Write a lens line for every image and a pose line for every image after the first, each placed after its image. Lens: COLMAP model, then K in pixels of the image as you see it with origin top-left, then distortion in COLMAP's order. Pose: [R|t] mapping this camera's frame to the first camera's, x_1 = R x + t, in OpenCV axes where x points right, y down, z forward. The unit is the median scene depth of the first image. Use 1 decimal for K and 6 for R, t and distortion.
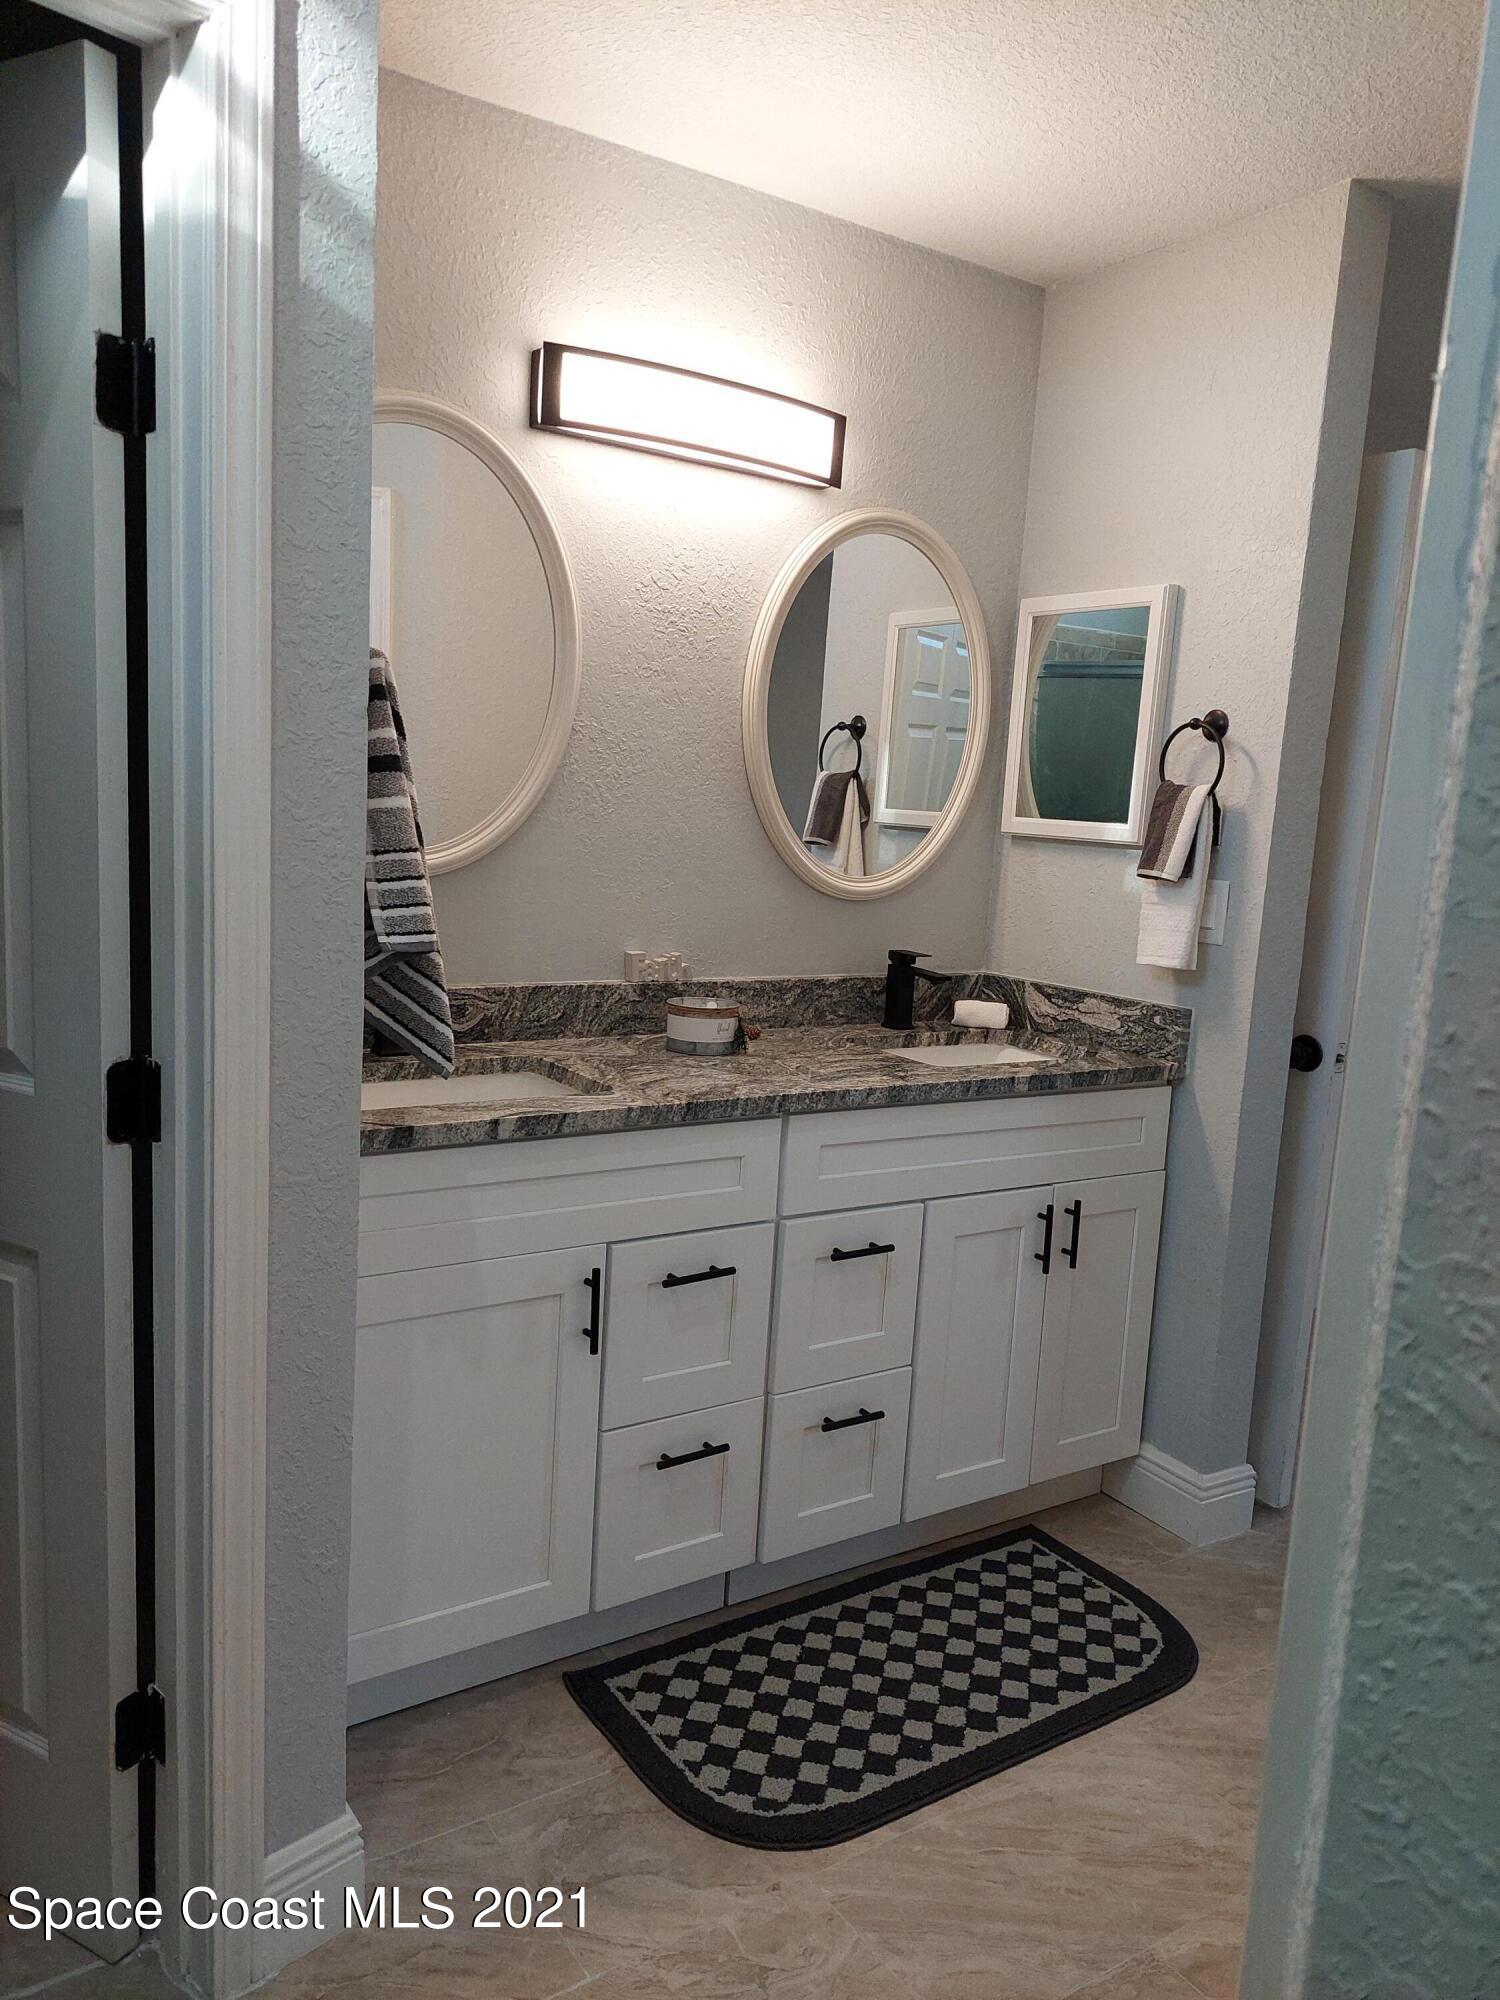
lens RADIAL K [[1432.2, 0, 752.7], [0, 1432.2, 998.5], [0, 0, 1]] dist [0.068567, -0.077445]
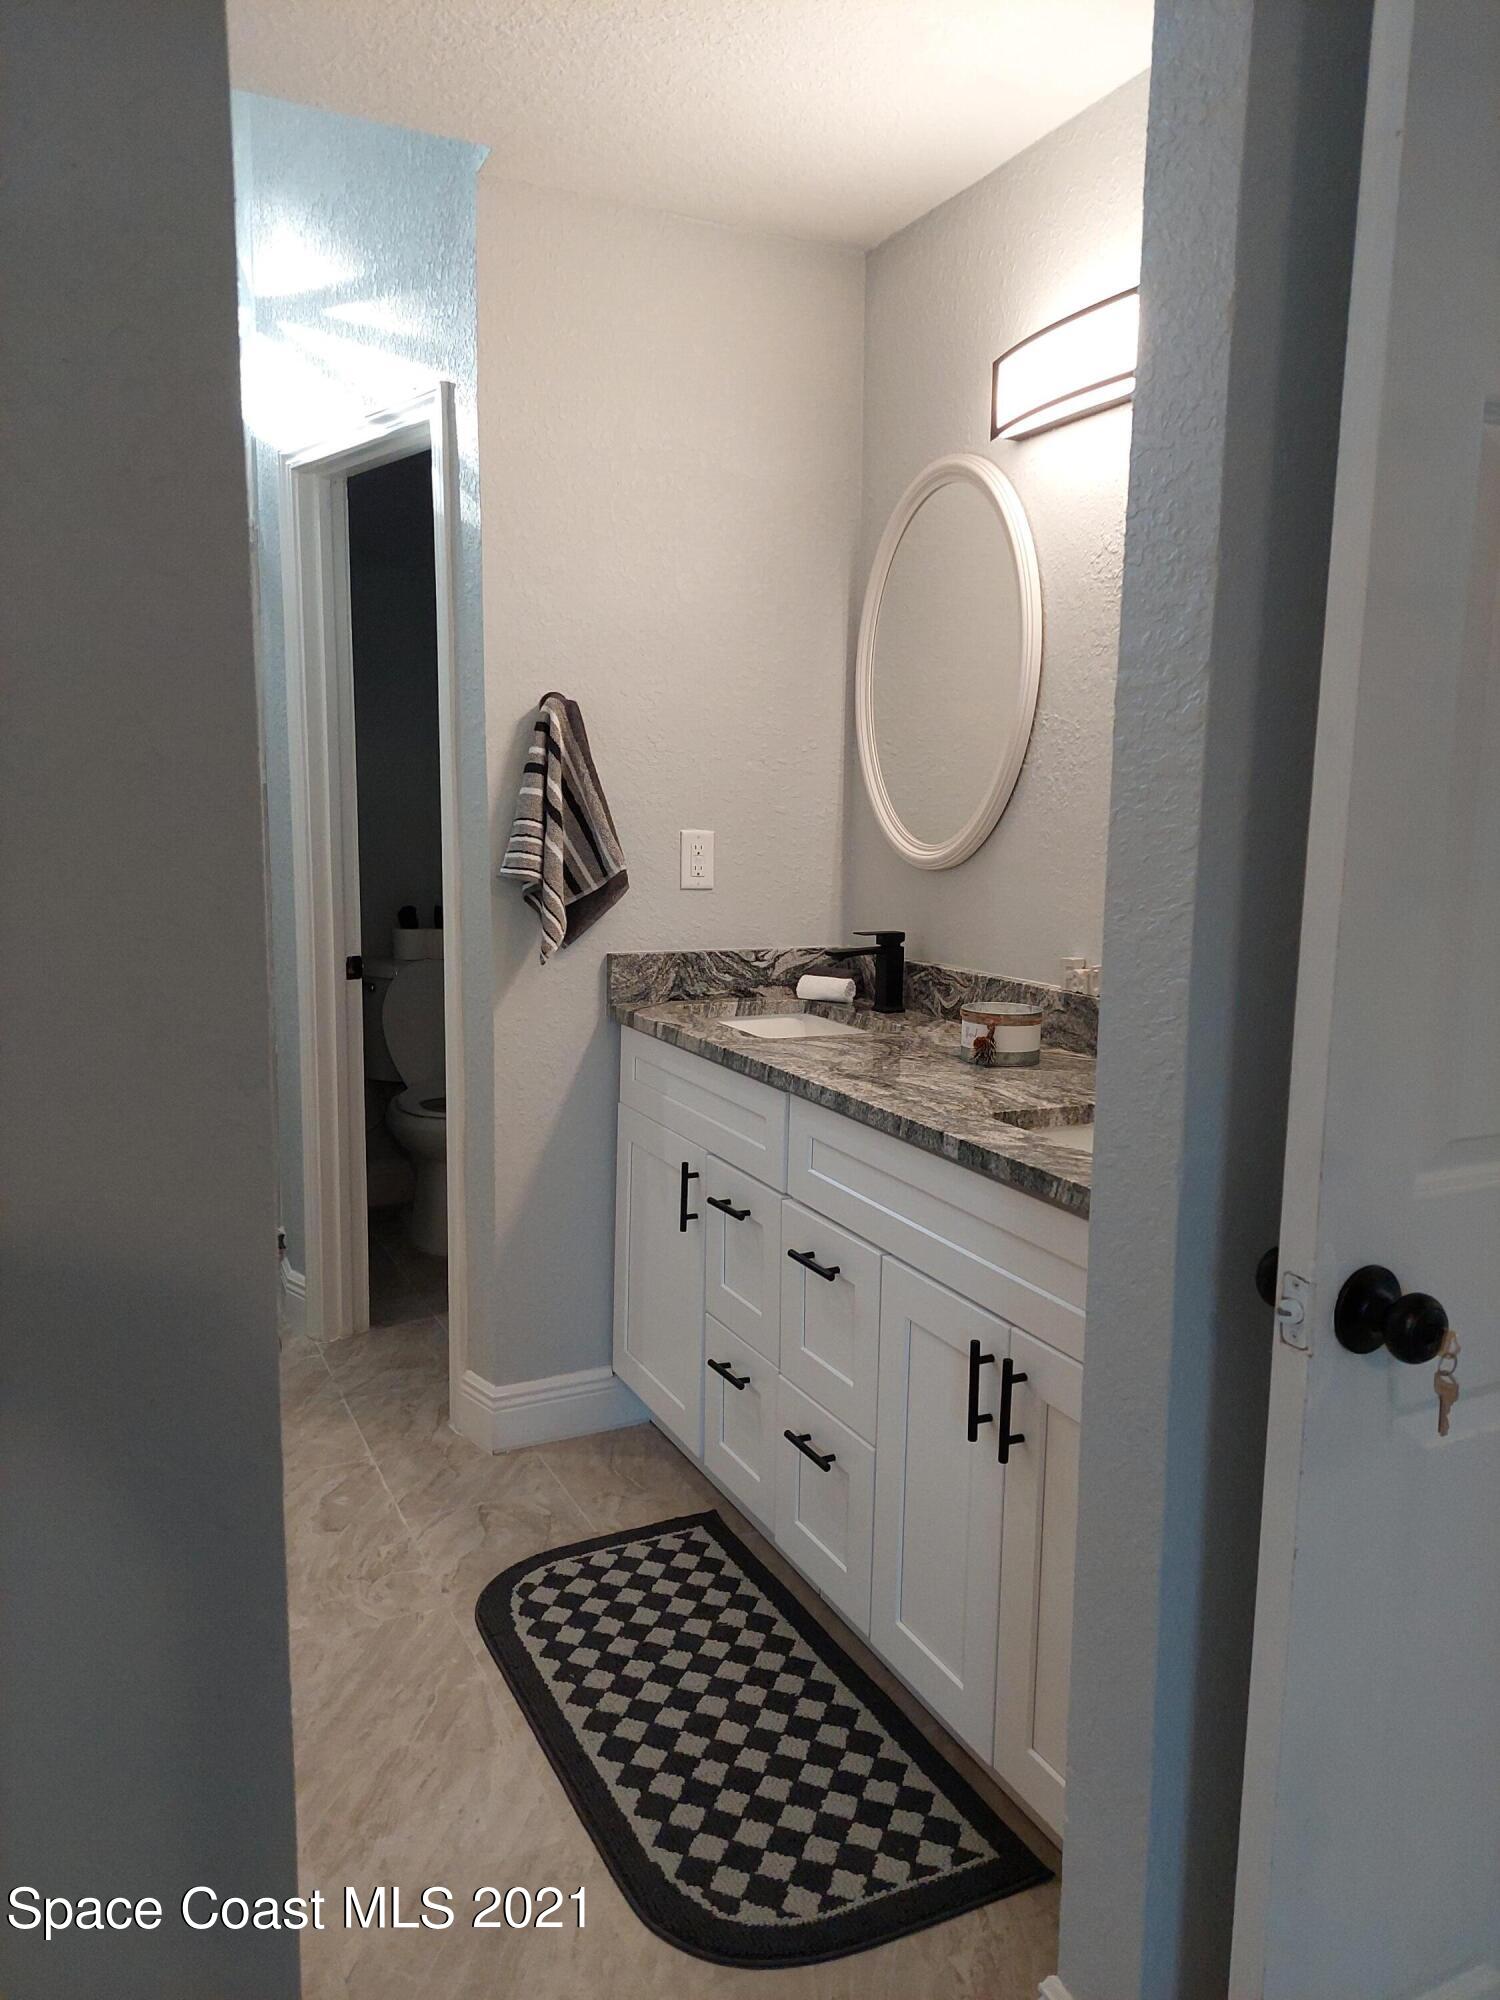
lens RADIAL K [[1432.2, 0, 763.2], [0, 1432.2, 1003.7], [0, 0, 1]] dist [0.068567, -0.077445]
pose [[-0.120849, 0.078360, -0.989573, 0.932508], [-0.163032, 0.981776, 0.097652, -0.067423], [0.979192, 0.173133, -0.105872, 0.996380]]
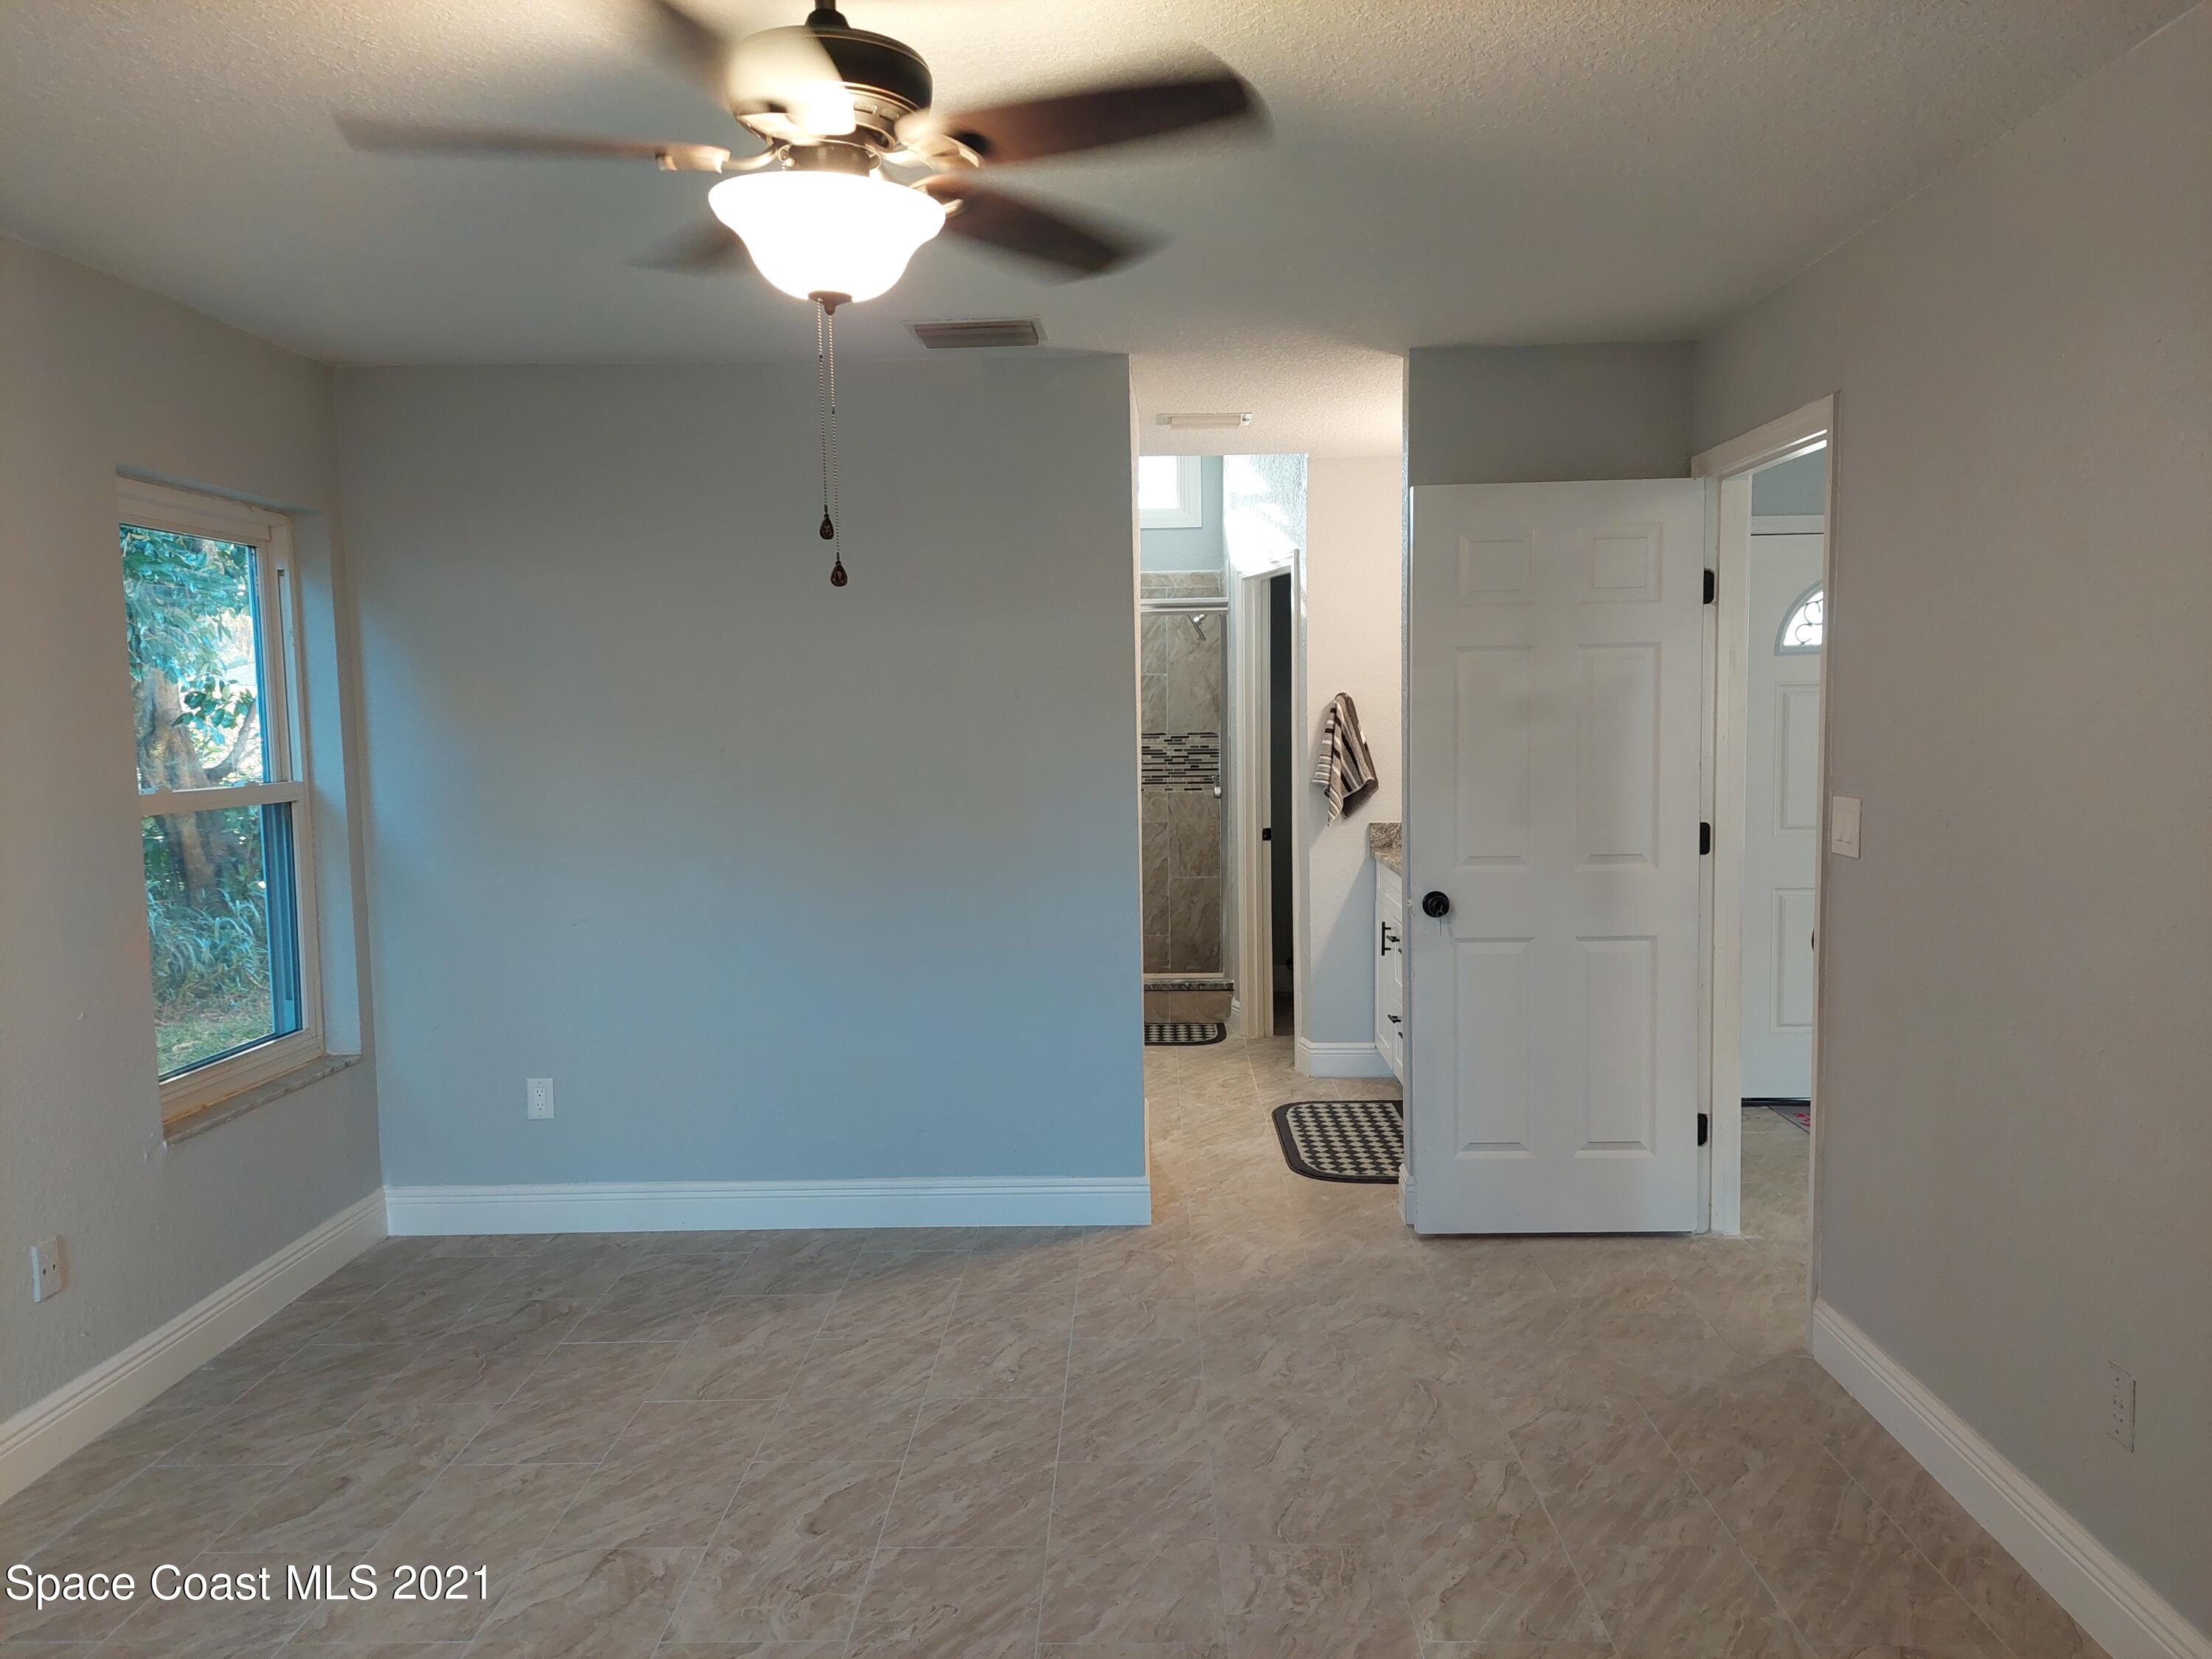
lens RADIAL K [[1584.0, 0, 1107.9], [0, 1584.0, 818.8], [0, 0, 1]] dist [0.068567, -0.077445]
pose [[-0.578982, 0.006180, -0.815317, 2.097894], [-0.132168, 0.986034, 0.101331, -0.180588], [0.804556, 0.166428, -0.570080, 1.852090]]
